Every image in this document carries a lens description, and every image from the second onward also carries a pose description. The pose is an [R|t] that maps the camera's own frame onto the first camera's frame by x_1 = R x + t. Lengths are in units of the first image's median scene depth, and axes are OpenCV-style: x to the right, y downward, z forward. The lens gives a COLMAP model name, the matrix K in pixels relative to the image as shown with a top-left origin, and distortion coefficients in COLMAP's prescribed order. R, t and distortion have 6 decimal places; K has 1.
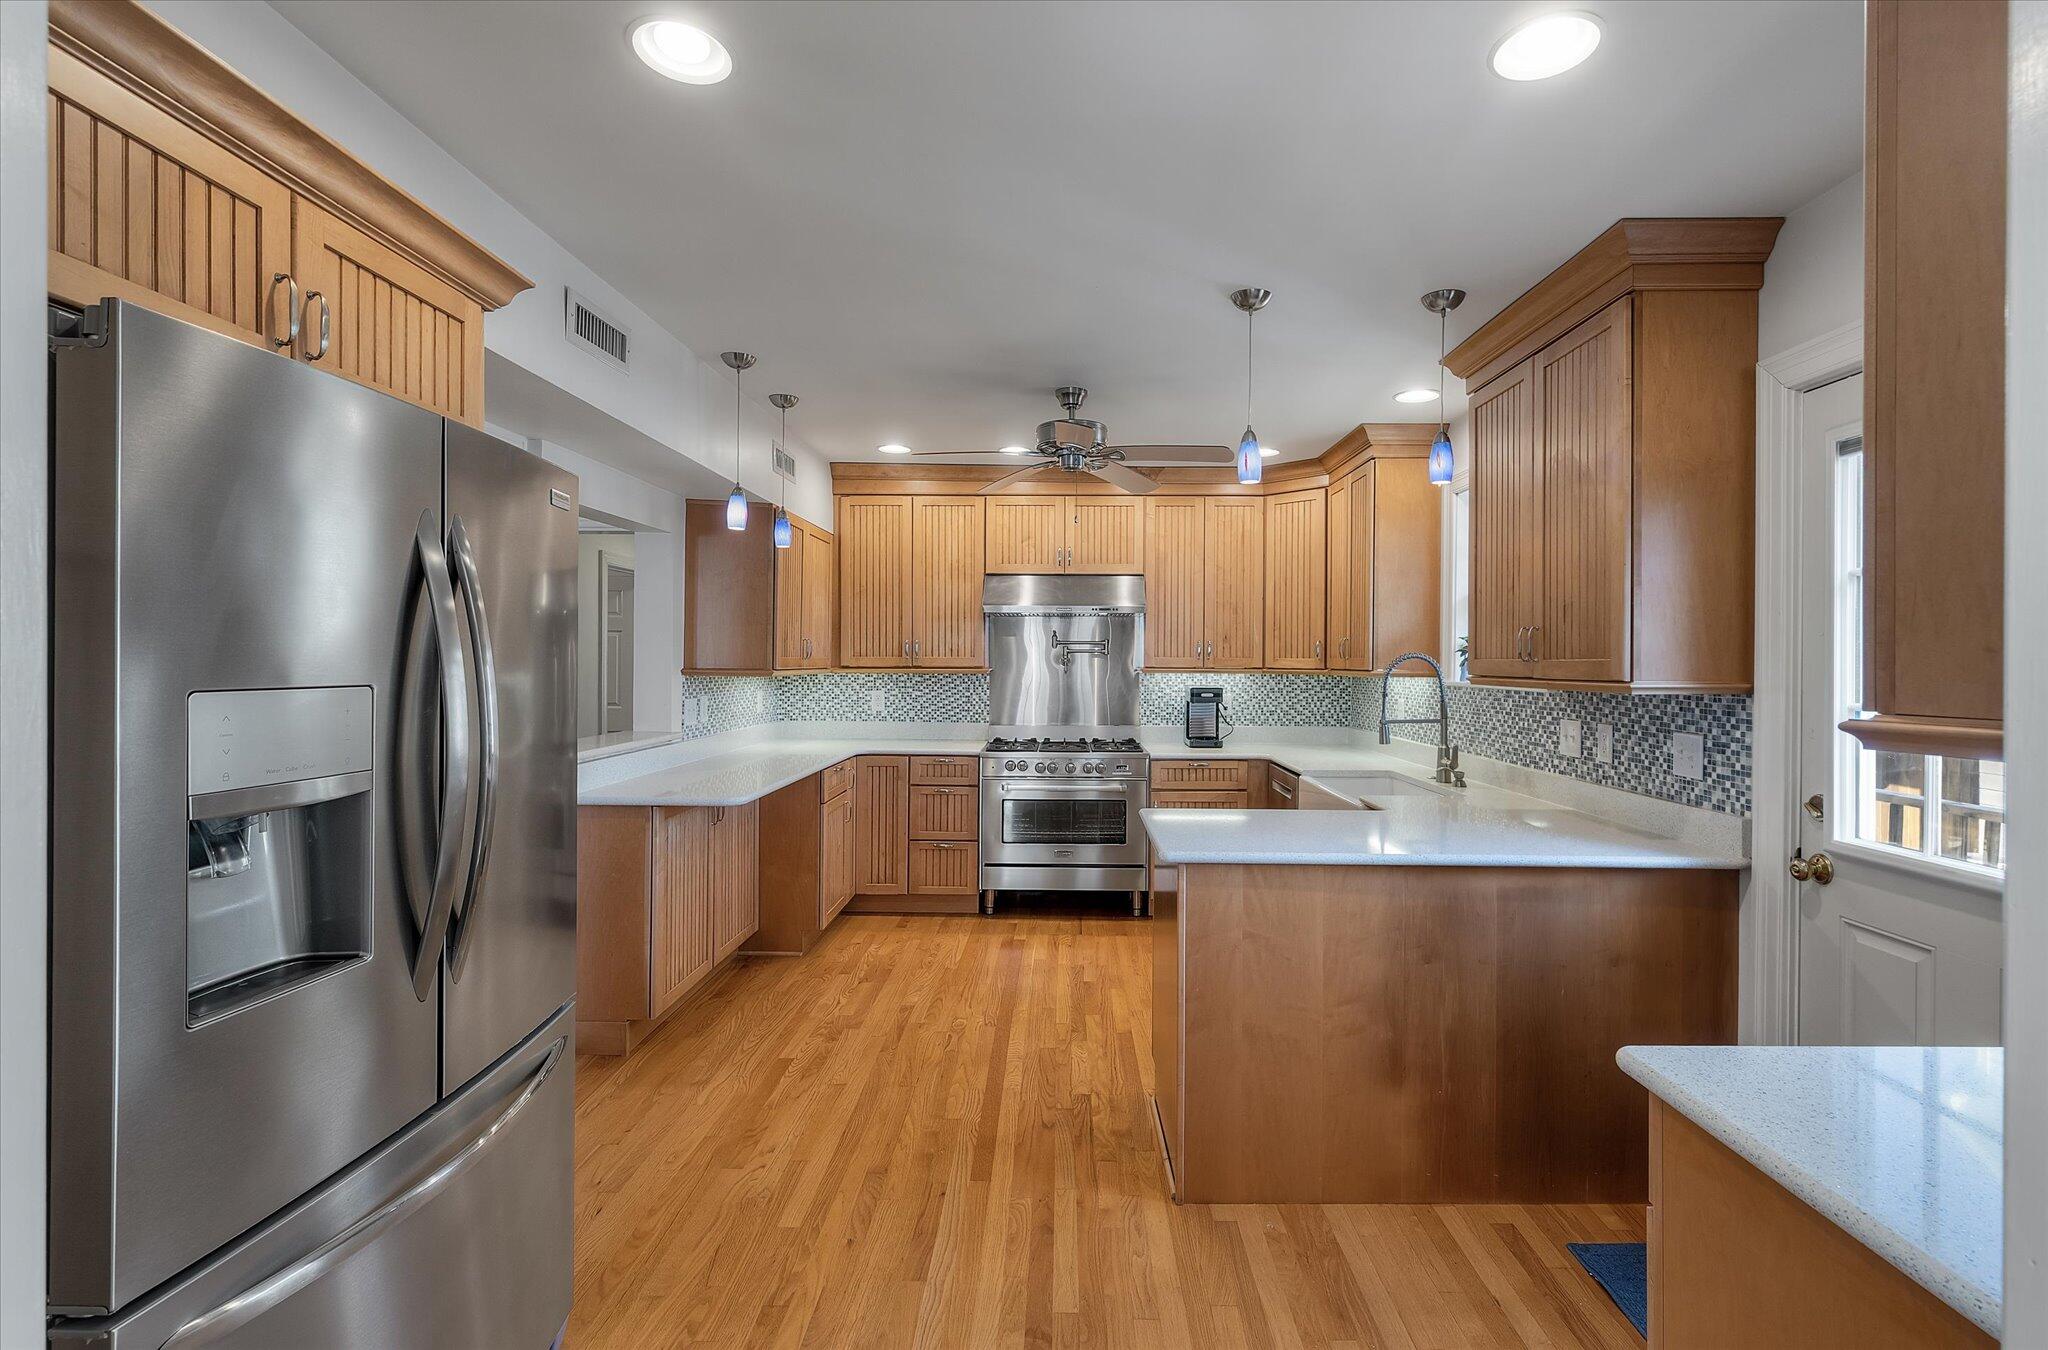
lens RADIAL K [[934.7, 0, 1027.0], [0, 934.7, 663.4], [0, 0, 1]] dist [-0.002015, 0.000047]
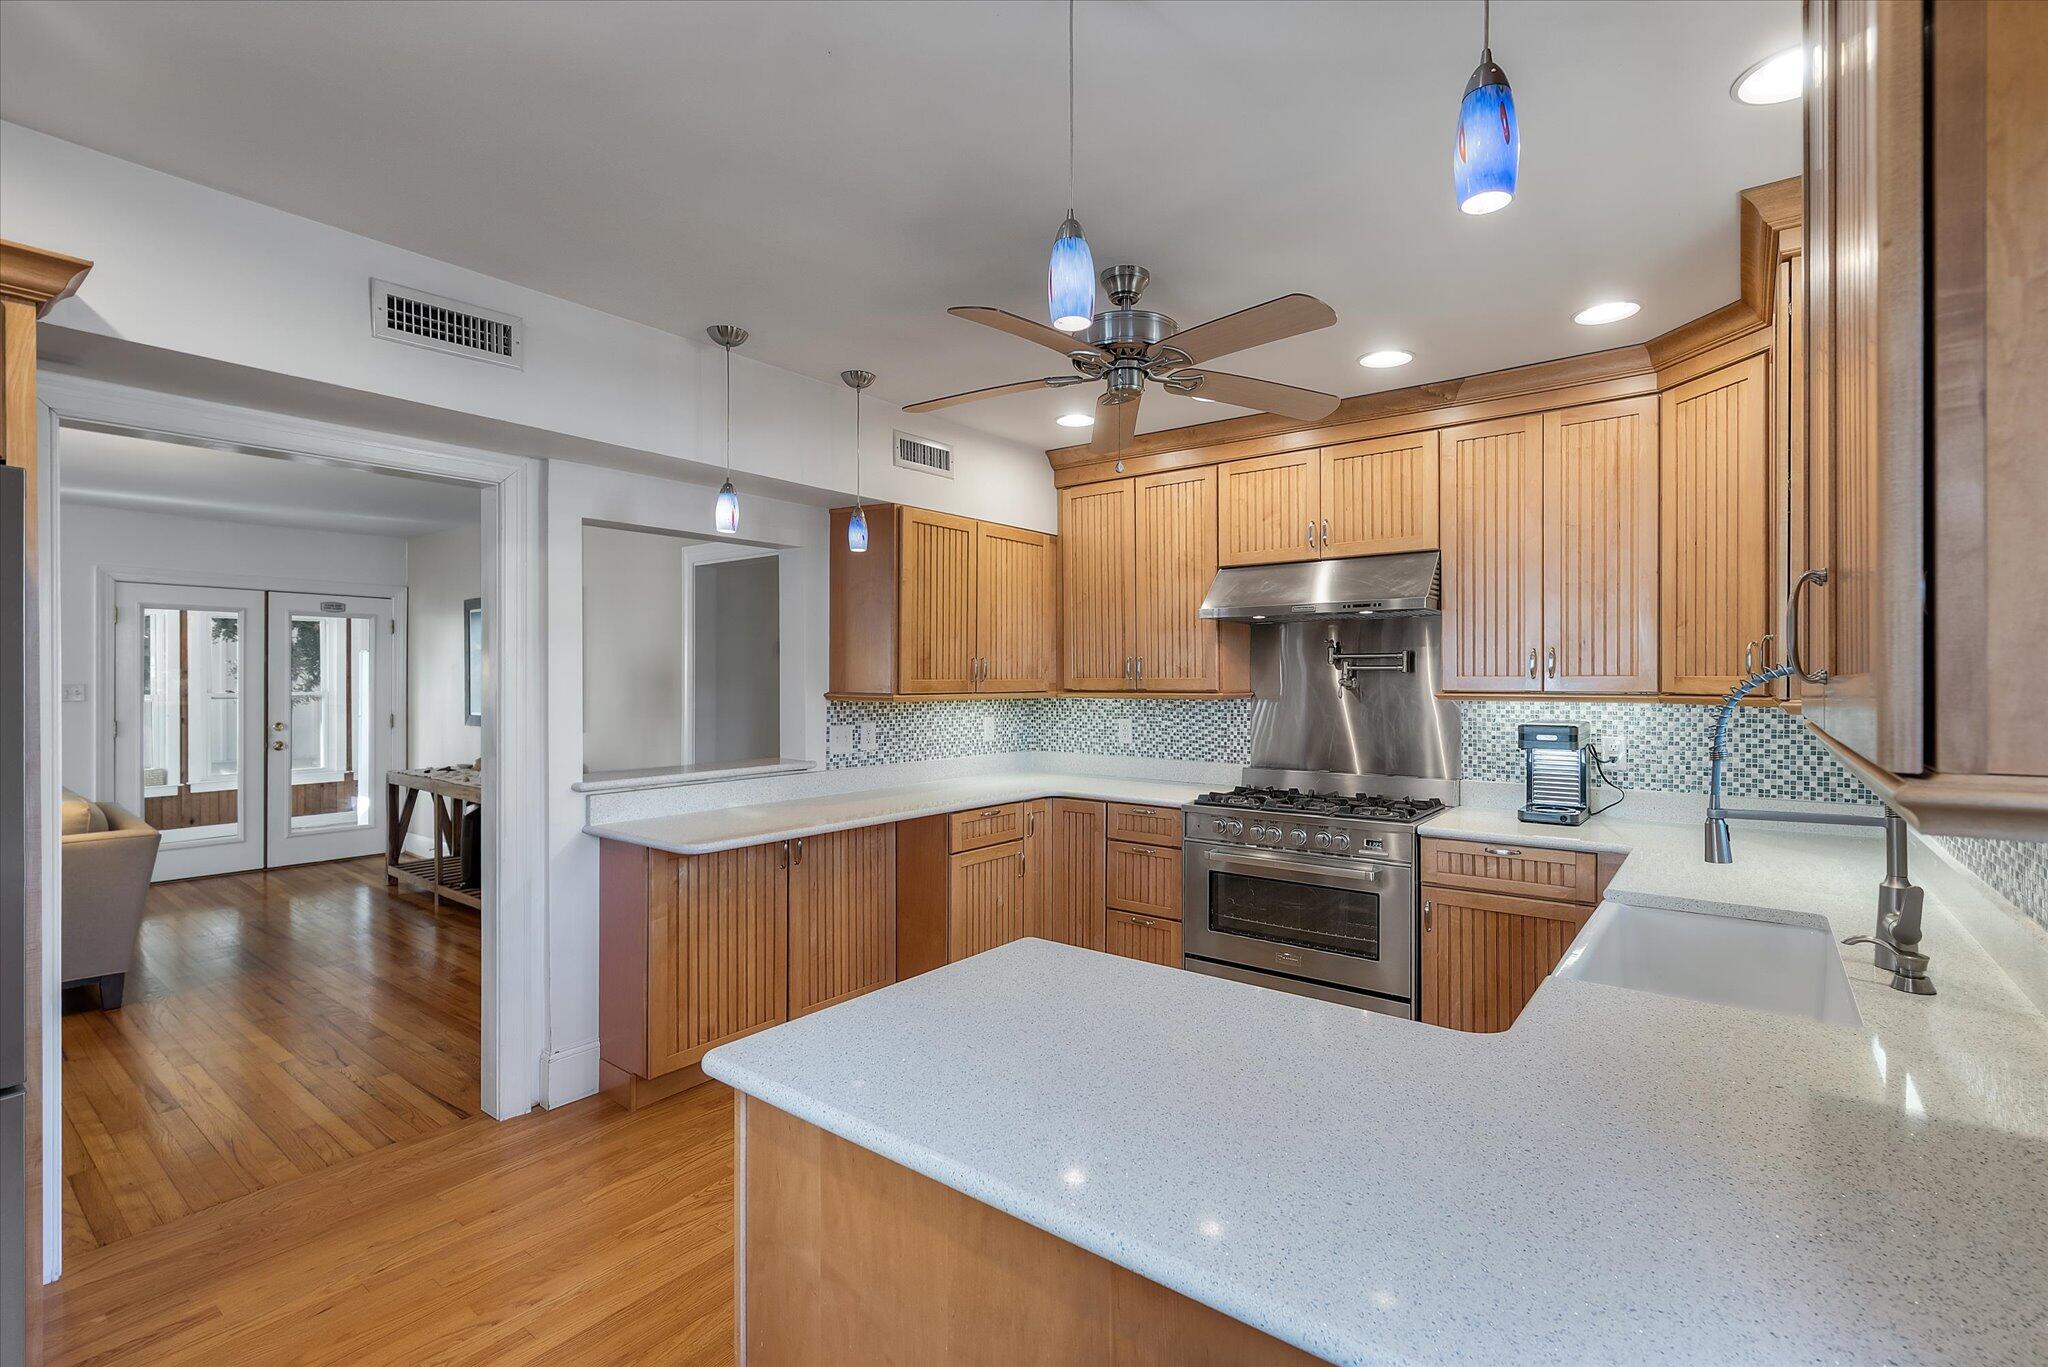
lens RADIAL K [[912.8, 0, 1035.7], [0, 912.8, 683.3], [0, 0, 1]] dist [-0.002520, 0.000034]
pose [[0.809234, -0.003440, -0.587476, 0.354523], [0.001858, 0.999993, -0.003296, -0.000182], [0.587483, 0.001576, 0.809235, 0.418710]]
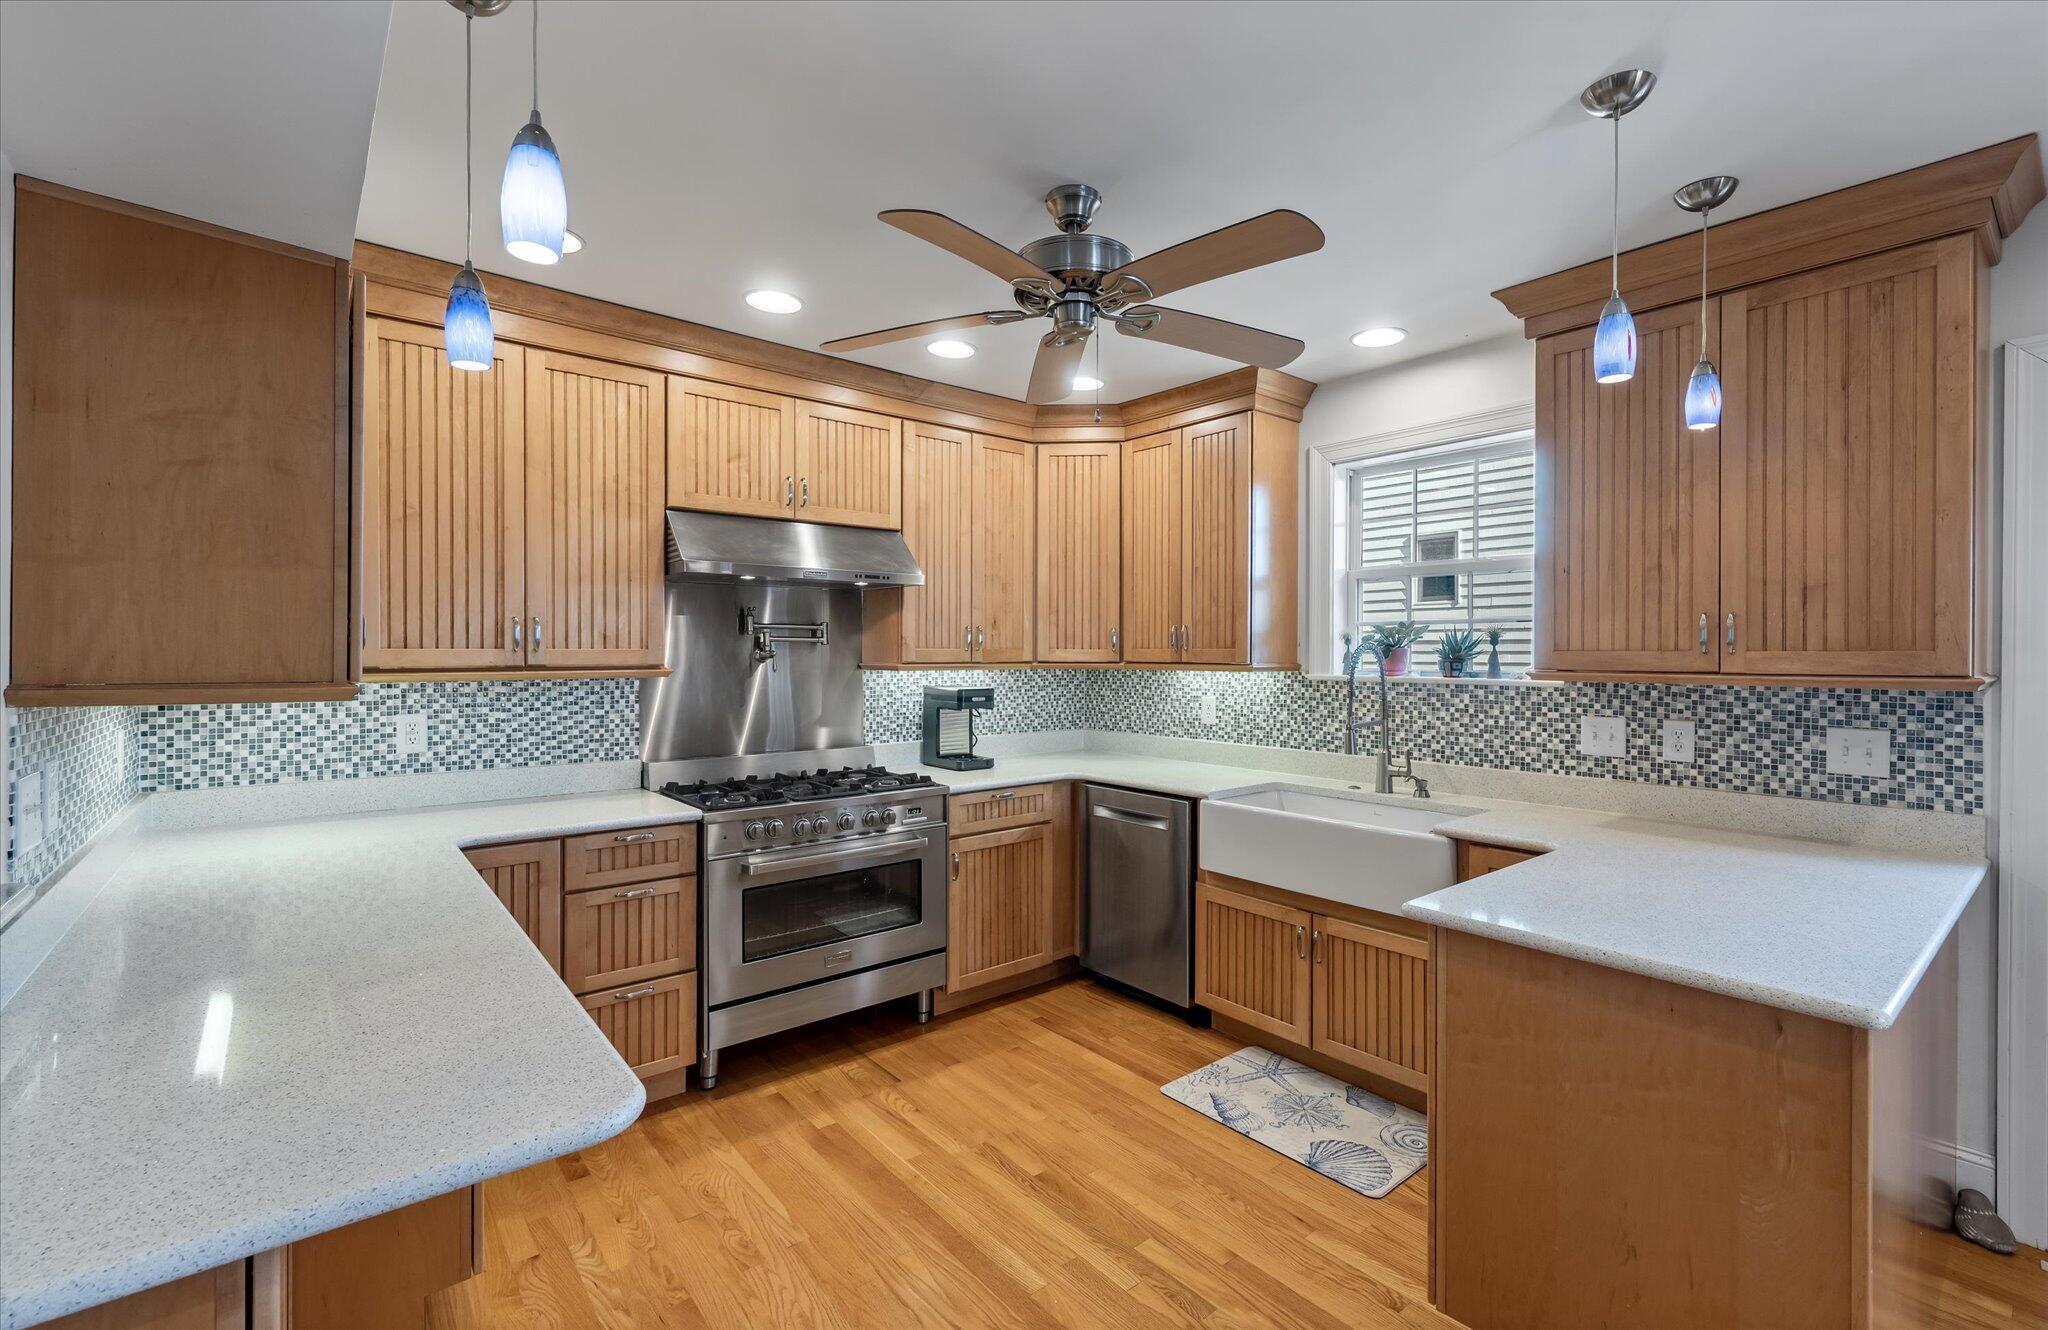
lens RADIAL K [[914.7, 0, 1044.2], [0, 914.7, 658.2], [0, 0, 1]] dist [0.001892, 0.000383]
pose [[0.742555, -0.010201, 0.669708, -0.334958], [0.005851, 0.999945, 0.008744, -0.006055], [-0.669760, -0.002574, 0.742573, 0.549574]]
